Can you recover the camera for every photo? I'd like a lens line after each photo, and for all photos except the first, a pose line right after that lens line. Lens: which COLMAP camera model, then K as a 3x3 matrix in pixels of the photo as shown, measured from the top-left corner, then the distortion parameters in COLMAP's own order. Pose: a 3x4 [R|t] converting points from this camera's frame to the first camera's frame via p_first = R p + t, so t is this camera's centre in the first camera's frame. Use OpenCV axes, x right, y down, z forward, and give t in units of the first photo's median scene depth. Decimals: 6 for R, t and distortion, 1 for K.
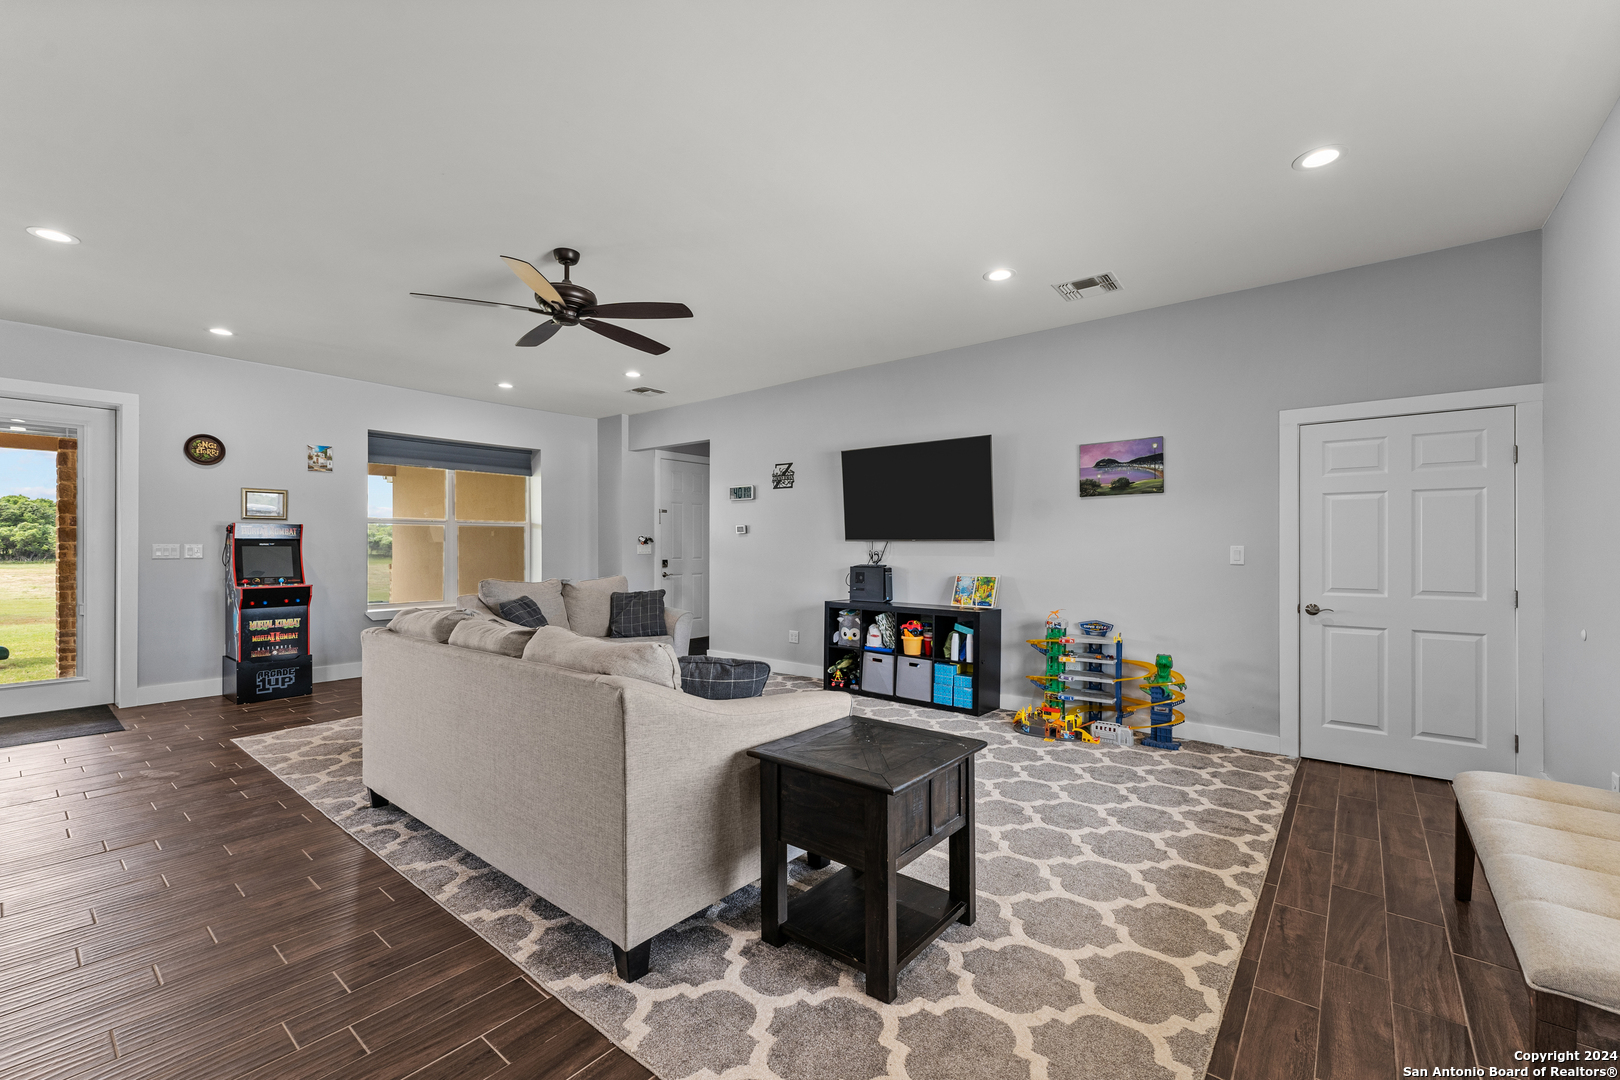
lens RADIAL K [[670.5, 0, 808.3], [0, 670.5, 550.6], [0, 0, 1]] dist [0.003867, 0.000276]
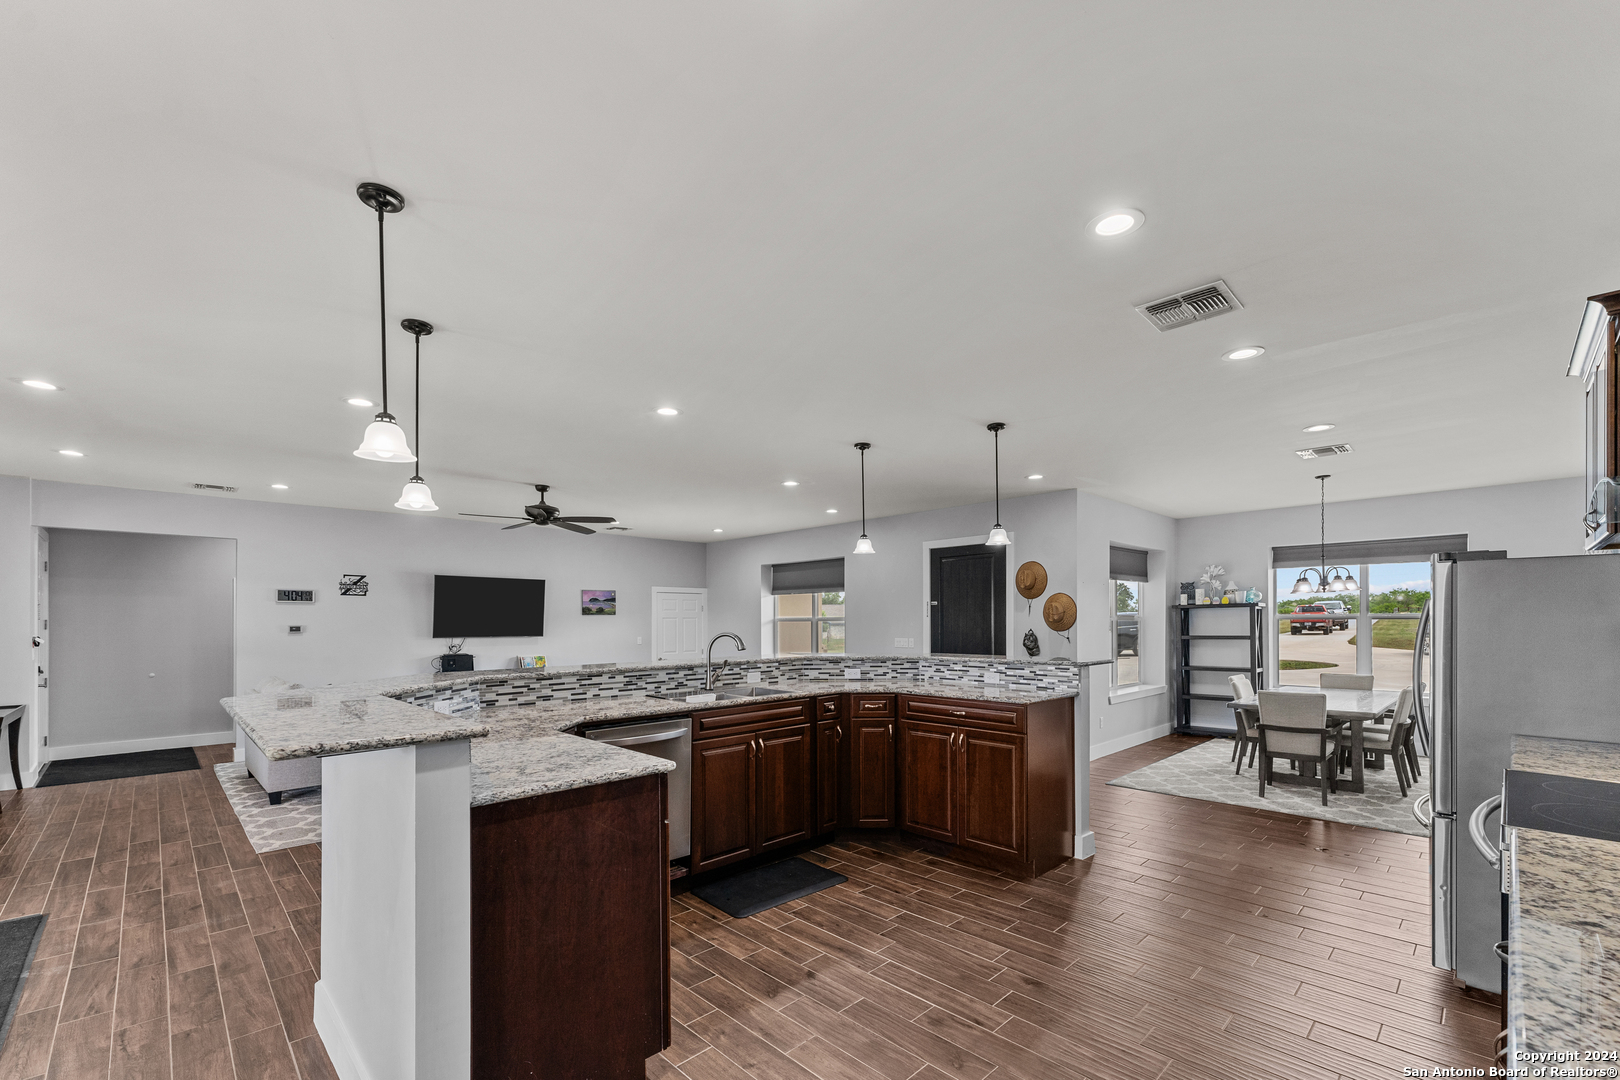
lens RADIAL K [[675.3, 0, 818.0], [0, 675.3, 618.2], [0, 0, 1]] dist [0.001002, -0.000566]
pose [[0.106678, 0.003257, 0.994288, -1.353044], [0.008418, 0.999956, -0.004179, -0.045910], [-0.994258, 0.008816, 0.106646, 0.040418]]
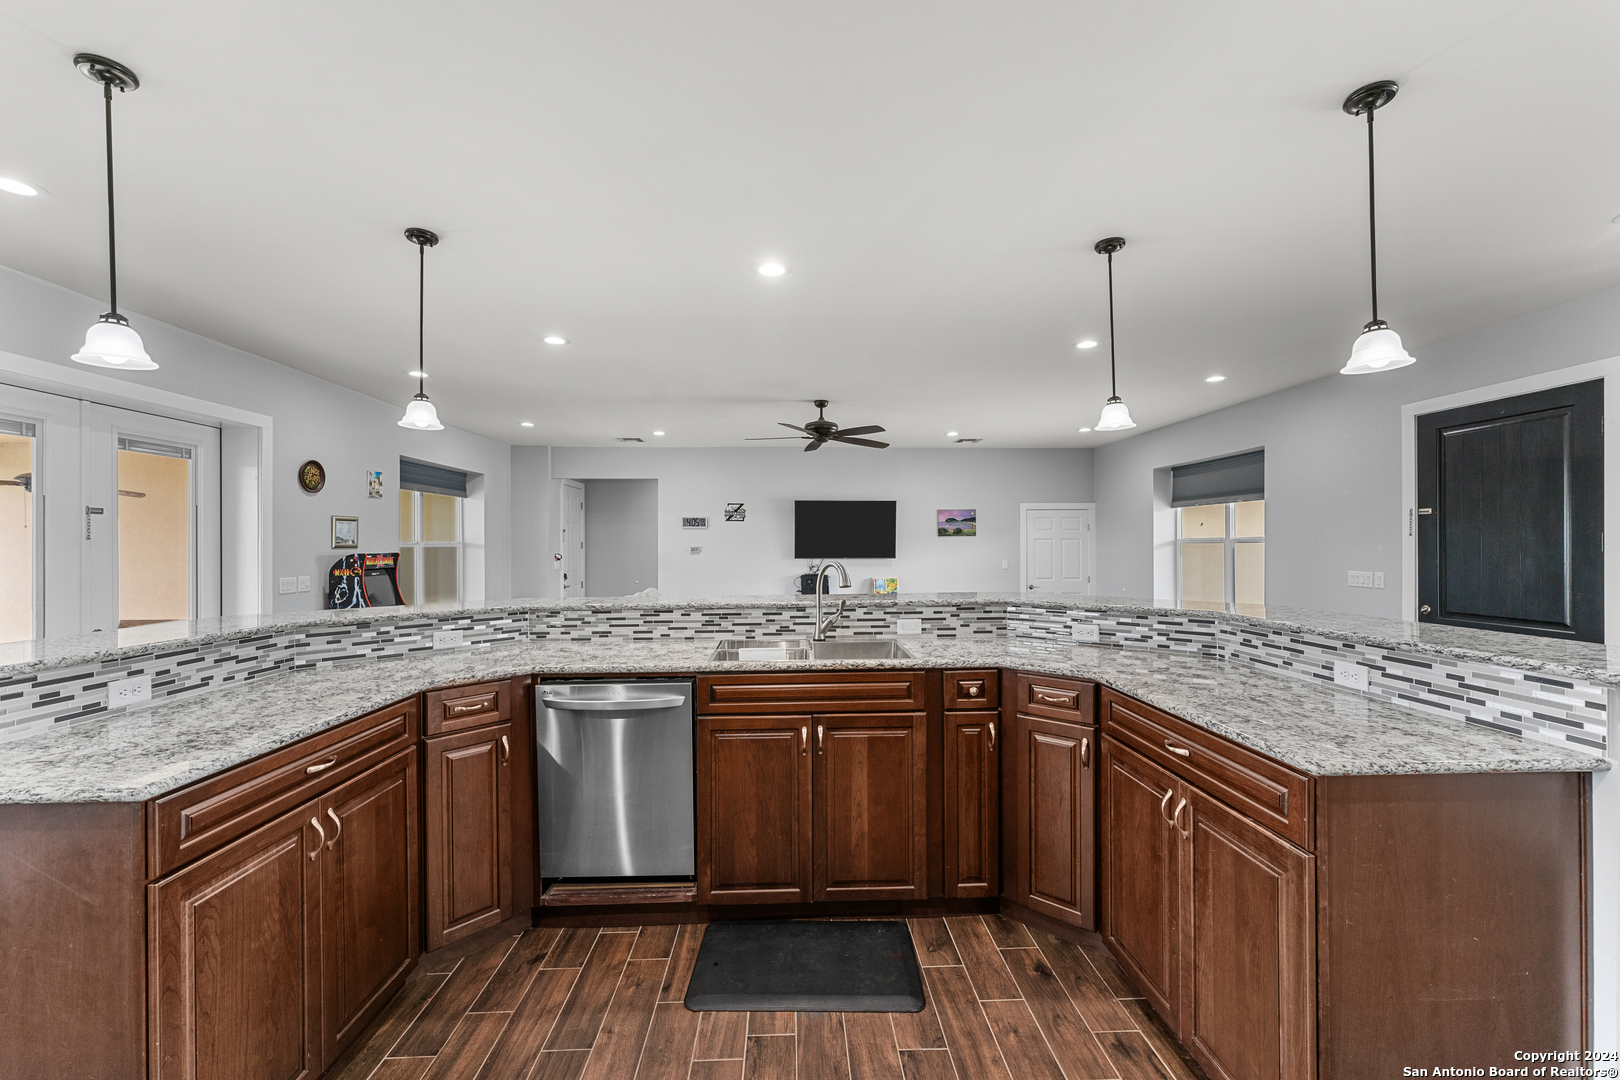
lens RADIAL K [[648.9, 0, 812.1], [0, 648.9, 545.3], [0, 0, 1]] dist [0.001111, 0.000250]
pose [[0.747166, -0.005129, 0.664618, -0.958531], [0.007442, 0.999972, -0.000649, -0.045989], [-0.664596, 0.005430, 0.747183, -0.148614]]
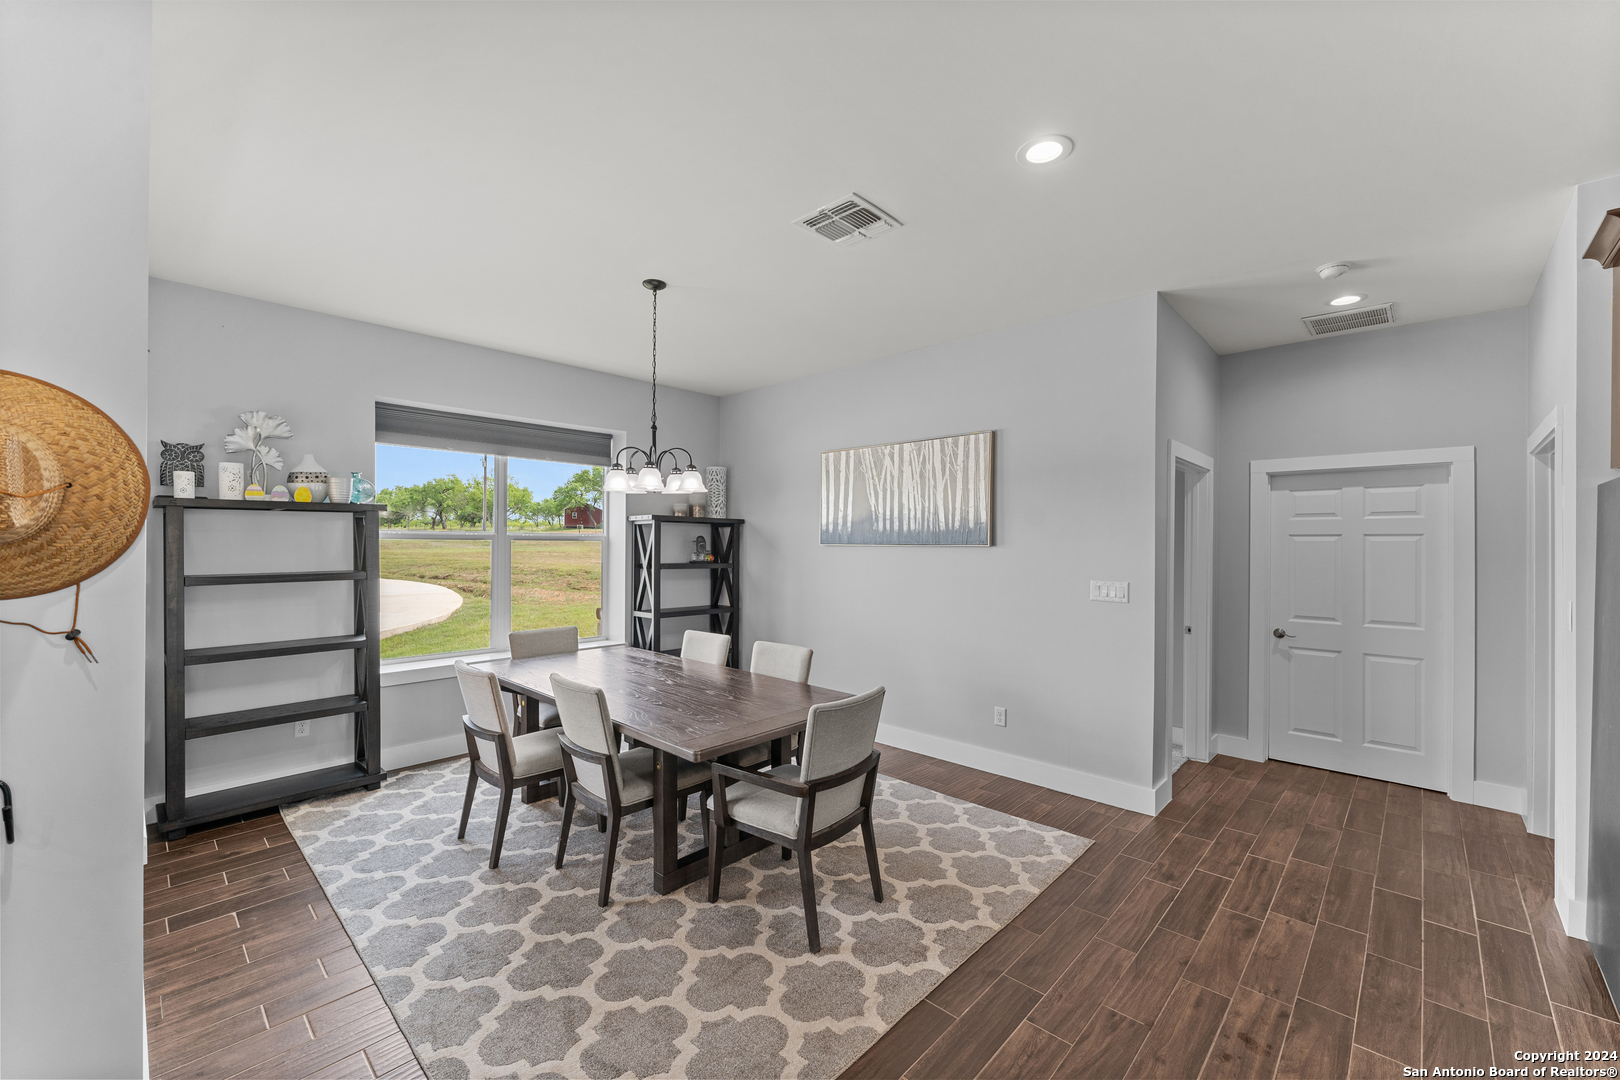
lens RADIAL K [[648.9, 0, 812.1], [0, 648.9, 545.3], [0, 0, 1]] dist [0.001111, 0.000250]
pose [[-0.997248, -0.009018, 0.073589, -0.326139], [-0.008430, 0.999930, 0.008293, -0.043687], [-0.073658, 0.007650, -0.997254, -0.089131]]
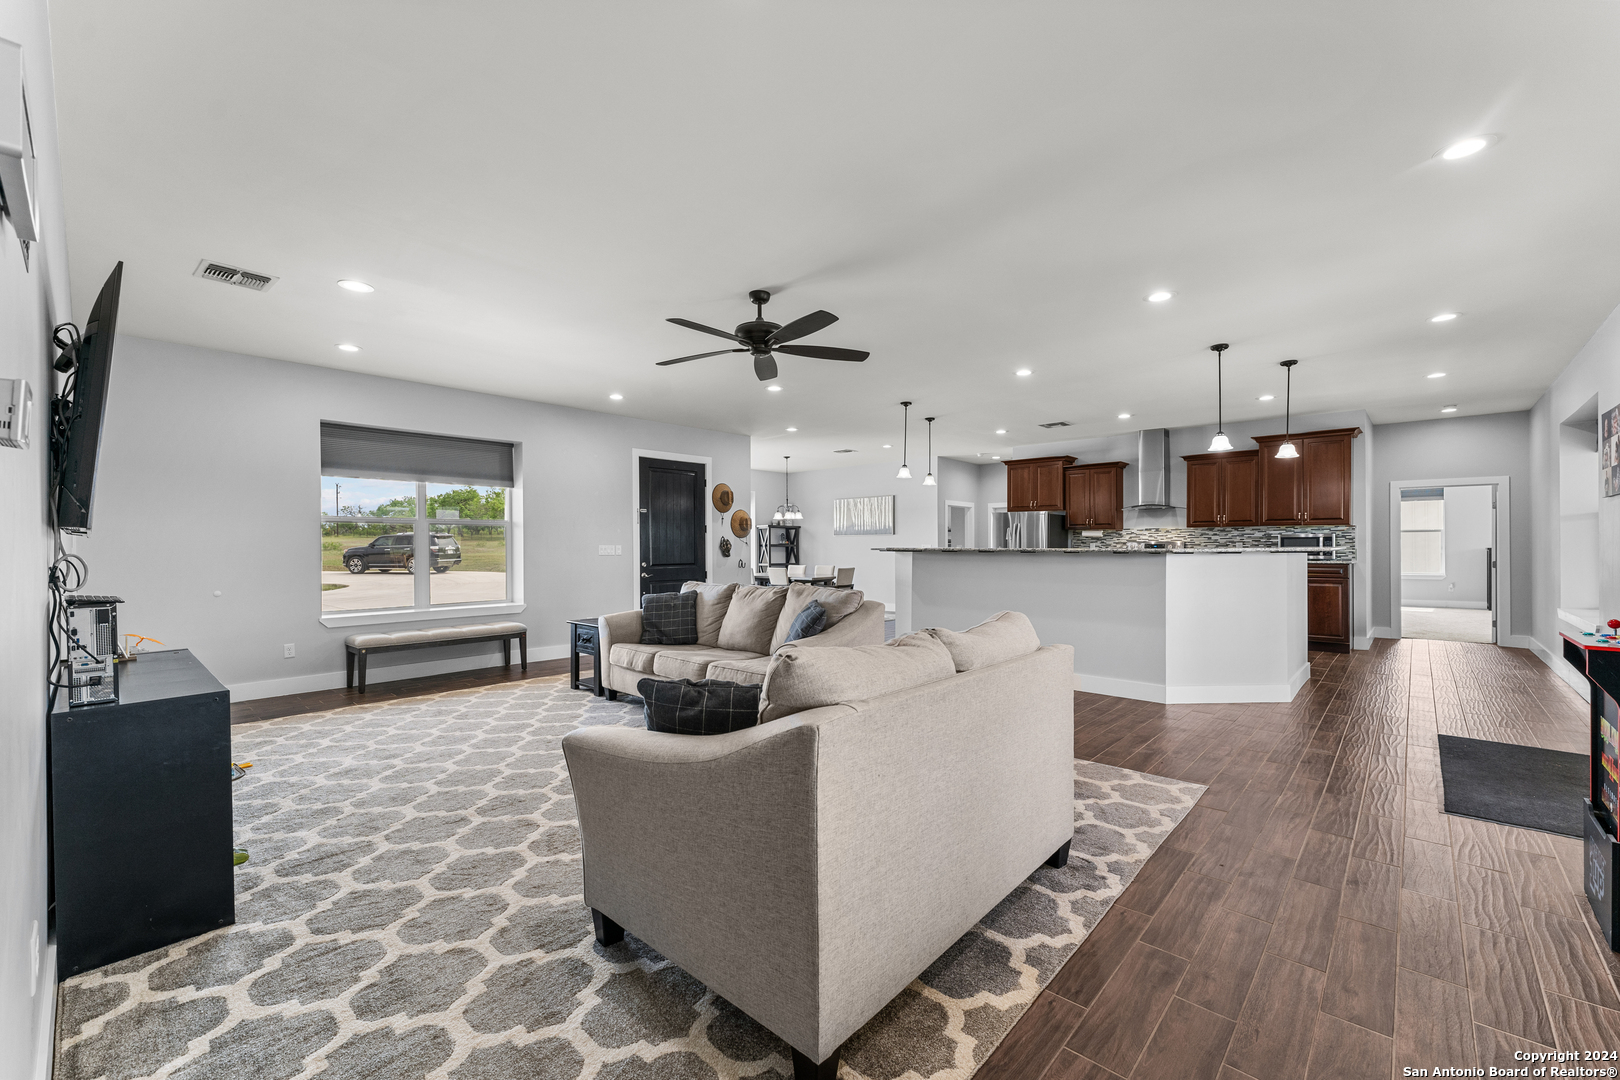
lens RADIAL K [[658.0, 0, 812.4], [0, 658.0, 548.2], [0, 0, 1]] dist [0.002935, 0.000227]
pose [[-0.998276, 0.003522, 0.058585, -0.332448], [0.003853, 0.999977, 0.005534, -0.005990], [-0.058564, 0.005750, -0.998267, 1.375163]]
